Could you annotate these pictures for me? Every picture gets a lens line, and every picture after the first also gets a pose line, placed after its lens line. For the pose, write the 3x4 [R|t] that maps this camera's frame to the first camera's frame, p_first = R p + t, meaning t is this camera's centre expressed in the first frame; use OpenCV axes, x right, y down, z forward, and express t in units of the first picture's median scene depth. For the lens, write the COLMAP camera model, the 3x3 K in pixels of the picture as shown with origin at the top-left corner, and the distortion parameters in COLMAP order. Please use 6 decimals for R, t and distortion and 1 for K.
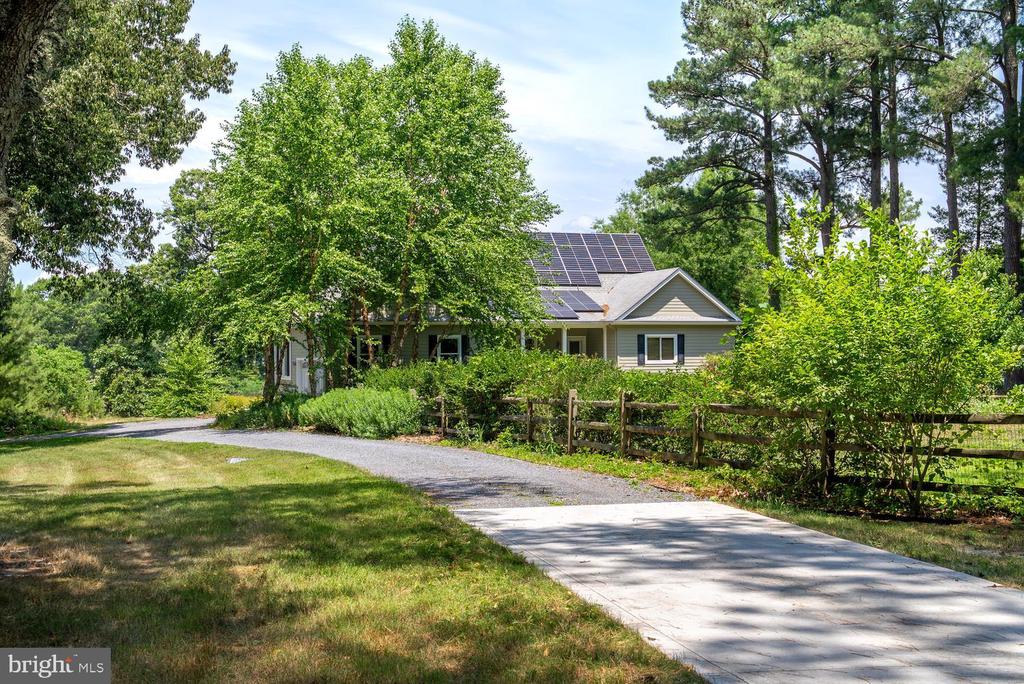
lens RADIAL K [[1337.5, 0, 512.2], [0, 1337.5, 340.9], [0, 0, 1]] dist [0.179640, 0.000000]
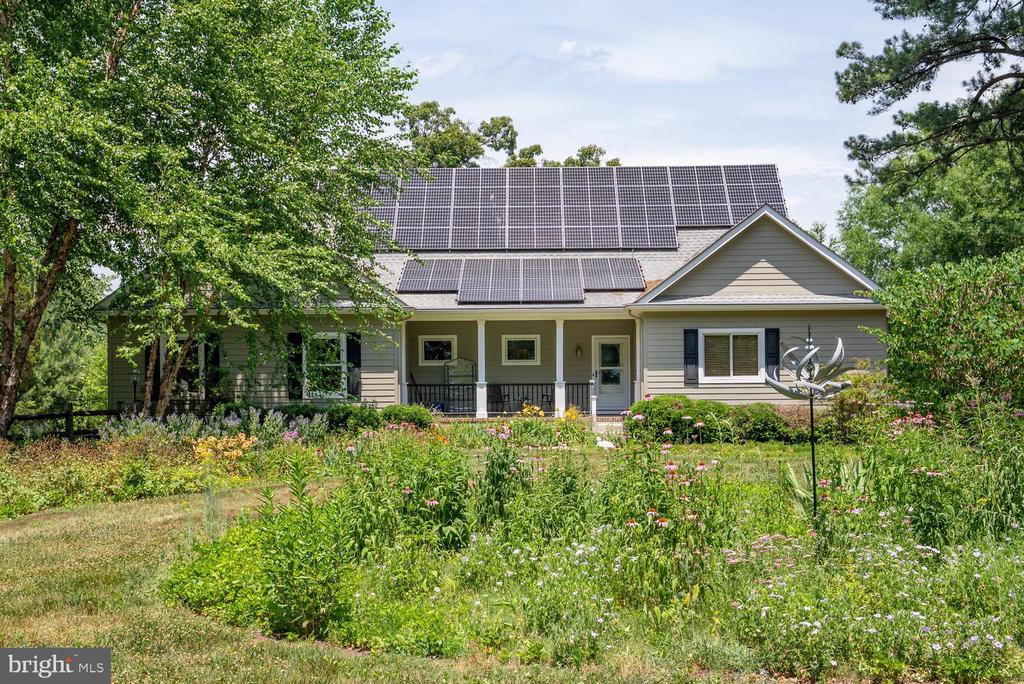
lens RADIAL K [[1337.1, 0, 512.1], [0, 1337.1, 345.8], [0, 0, 1]] dist [0.176365, 0.000000]
pose [[0.941097, -0.007077, -0.338062, 0.210272], [0.003030, 0.999917, -0.012500, 0.008472], [0.338123, 0.010739, 0.941041, 0.457601]]
